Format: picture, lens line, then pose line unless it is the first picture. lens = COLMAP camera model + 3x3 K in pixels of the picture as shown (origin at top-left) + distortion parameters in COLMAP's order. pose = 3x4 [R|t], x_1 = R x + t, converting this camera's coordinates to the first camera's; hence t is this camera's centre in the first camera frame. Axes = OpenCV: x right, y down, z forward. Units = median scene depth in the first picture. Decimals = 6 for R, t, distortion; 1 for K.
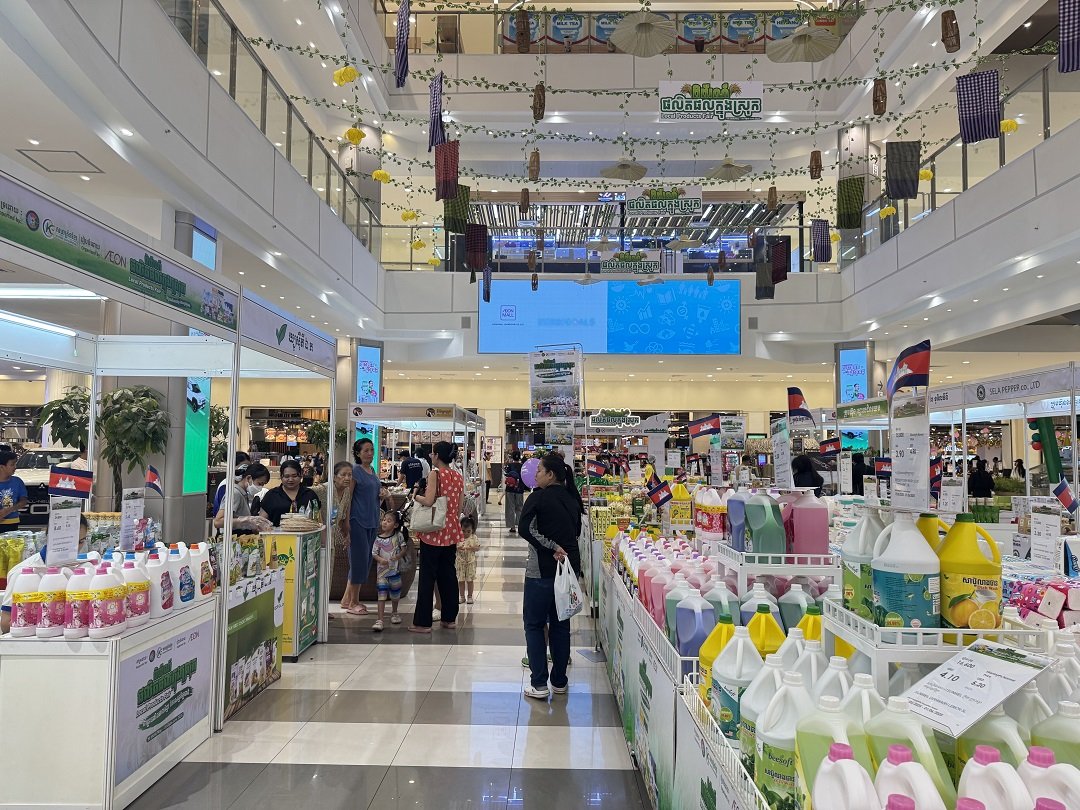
lens RADIAL K [[759.3, 0, 532.4], [0, 759.3, 408.2], [0, 0, 1]] dist [0.065680, -0.066433]
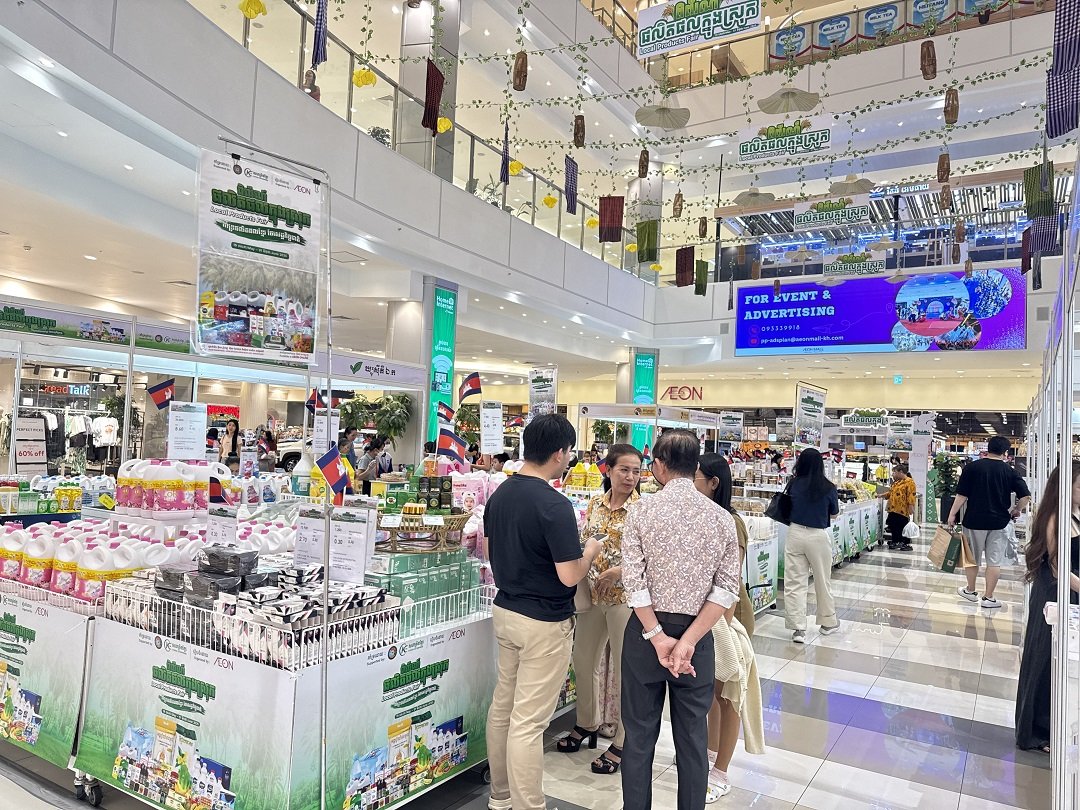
lens RADIAL K [[759.3, 0, 532.4], [0, 759.3, 408.2], [0, 0, 1]] dist [0.065680, -0.066433]
pose [[0.858587, 0.004630, -0.512647, 0.243083], [-0.003005, 0.999987, 0.003998, -0.002679], [0.512659, -0.001892, 0.858590, -0.081108]]
